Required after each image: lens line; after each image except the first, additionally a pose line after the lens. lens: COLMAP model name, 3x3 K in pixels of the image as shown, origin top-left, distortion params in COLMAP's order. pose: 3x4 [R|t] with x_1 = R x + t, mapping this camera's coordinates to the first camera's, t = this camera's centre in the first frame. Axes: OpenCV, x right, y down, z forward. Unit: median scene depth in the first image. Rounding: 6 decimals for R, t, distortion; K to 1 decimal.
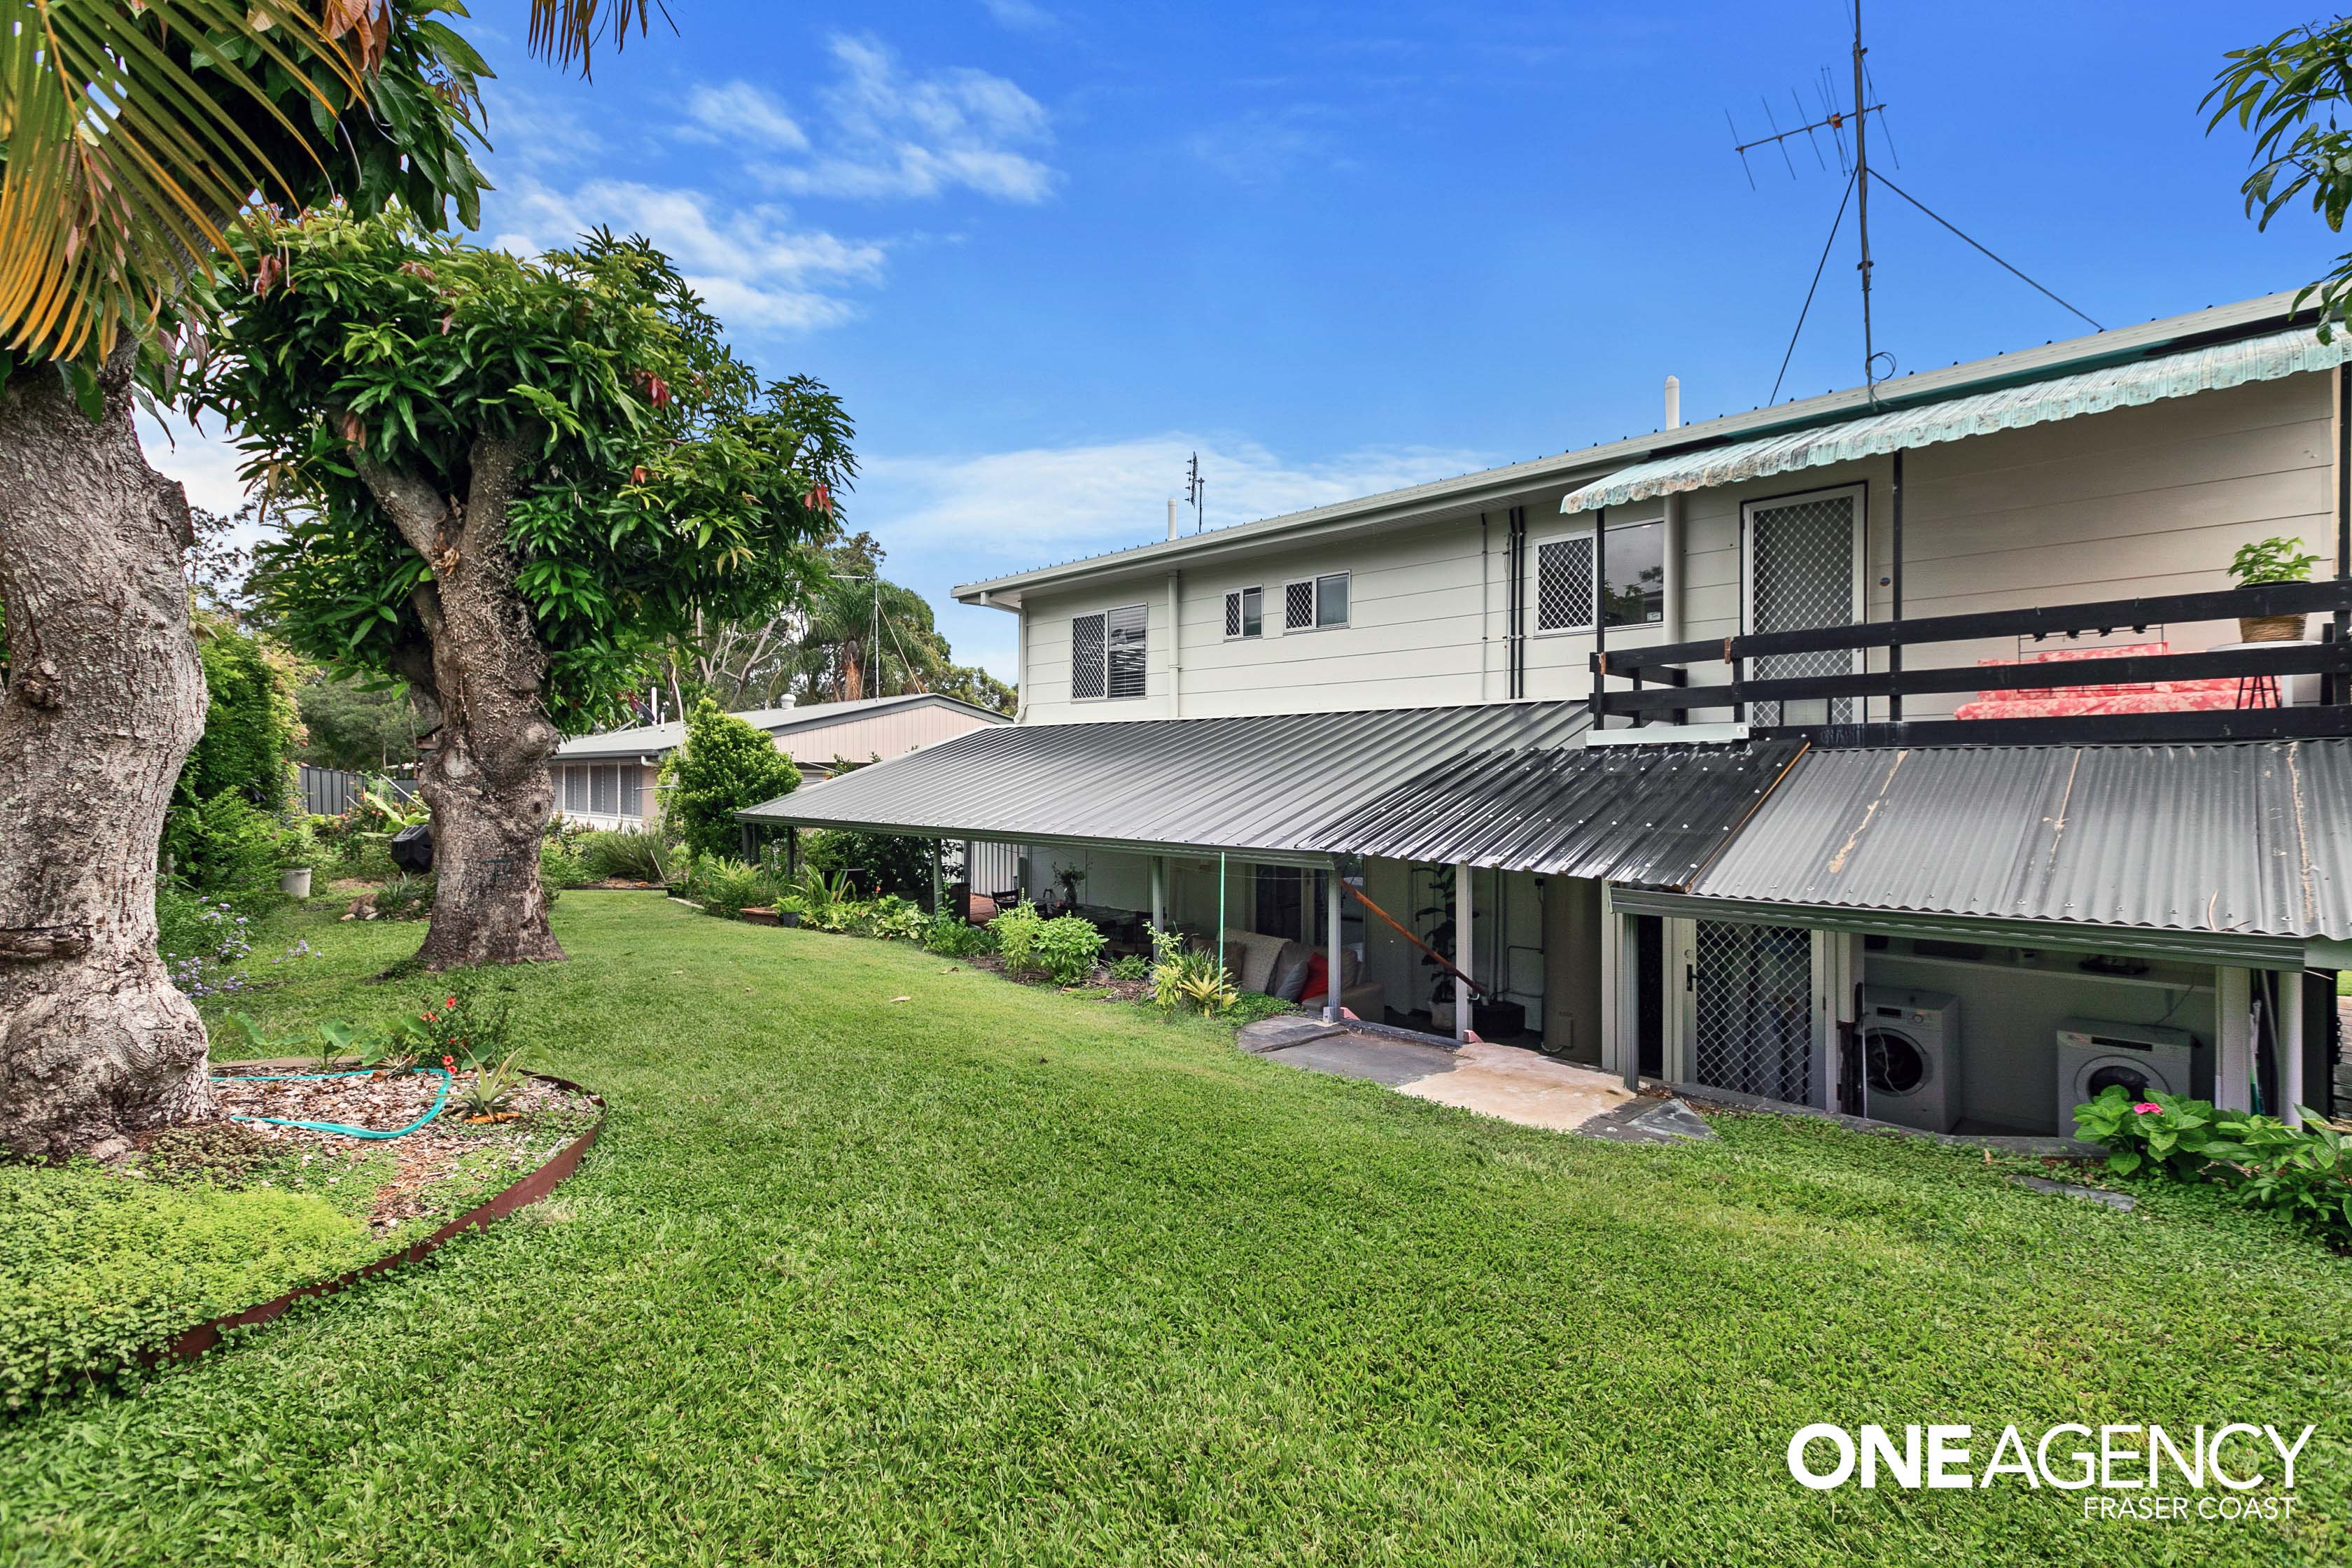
lens RADIAL K [[1070.7, 0, 1176.3], [0, 1070.7, 787.7], [0, 0, 1]] dist [-0.001243, -0.000009]
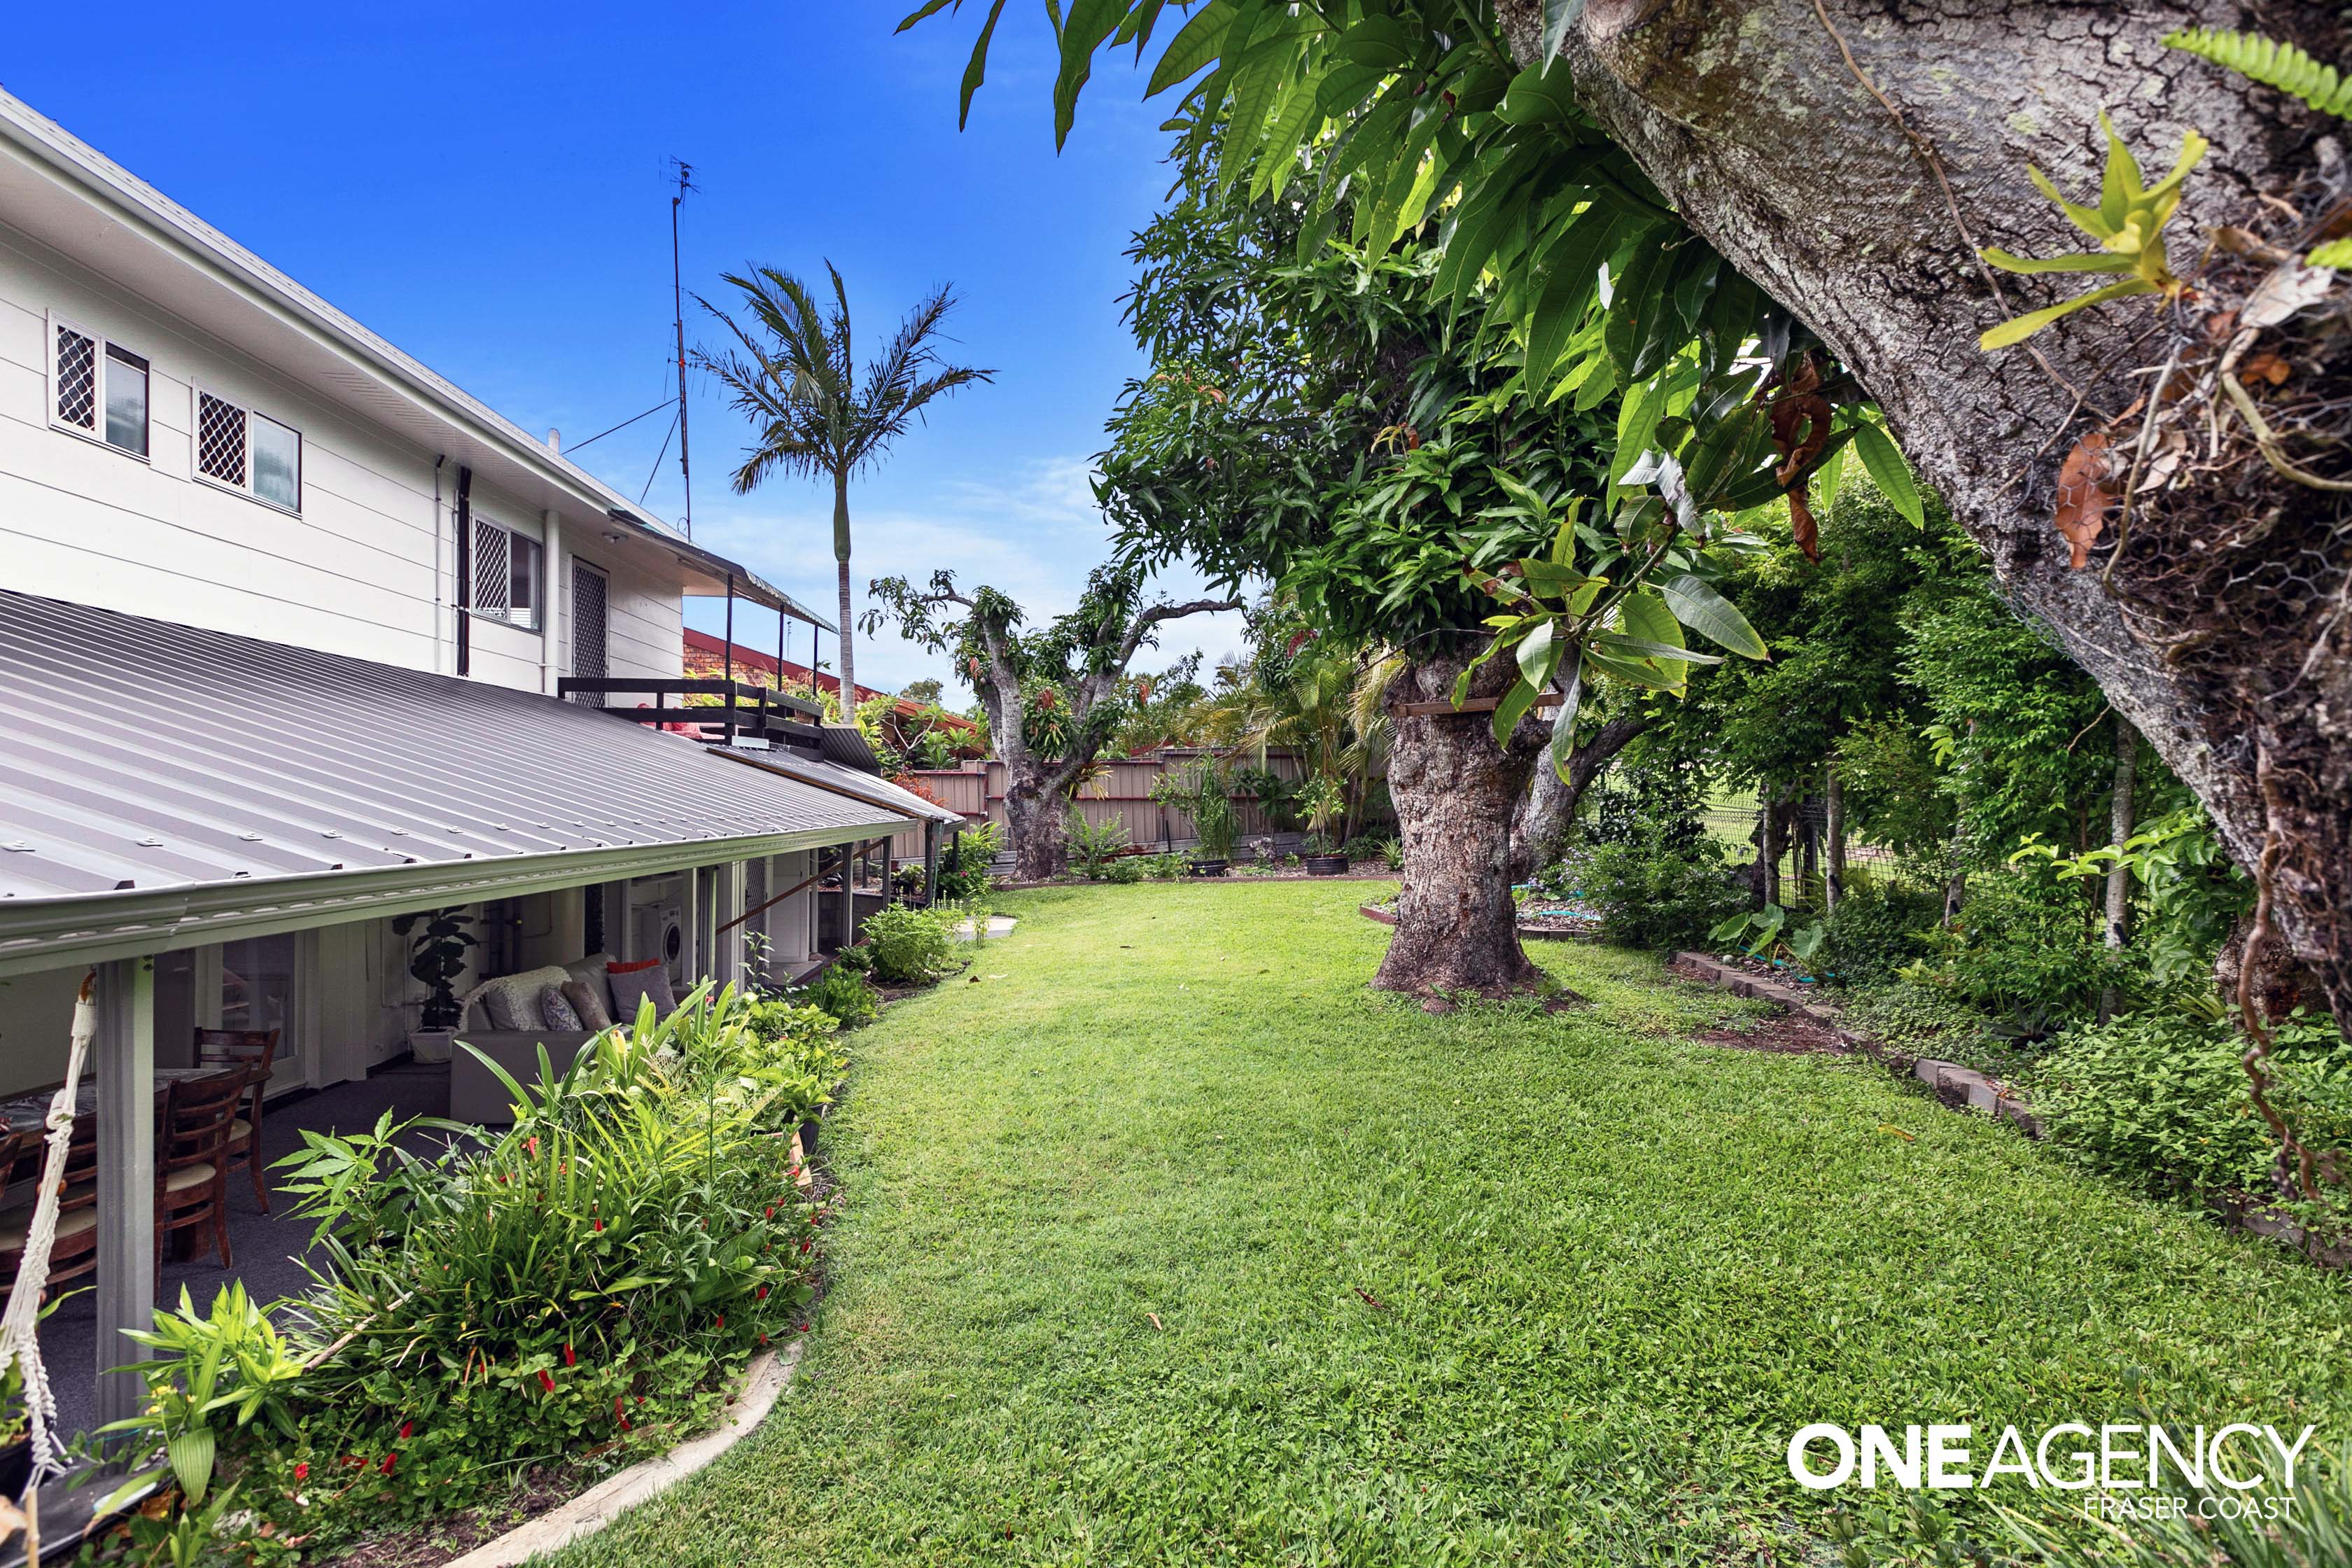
lens RADIAL K [[1070.7, 0, 1175.9], [0, 1070.7, 783.7], [0, 0, 1]] dist [-0.001243, -0.000009]
pose [[-0.765289, -0.001270, 0.643686, -0.601251], [-0.005761, 0.999972, -0.004876, 0.005419], [-0.643661, -0.007440, -0.765274, 1.081634]]
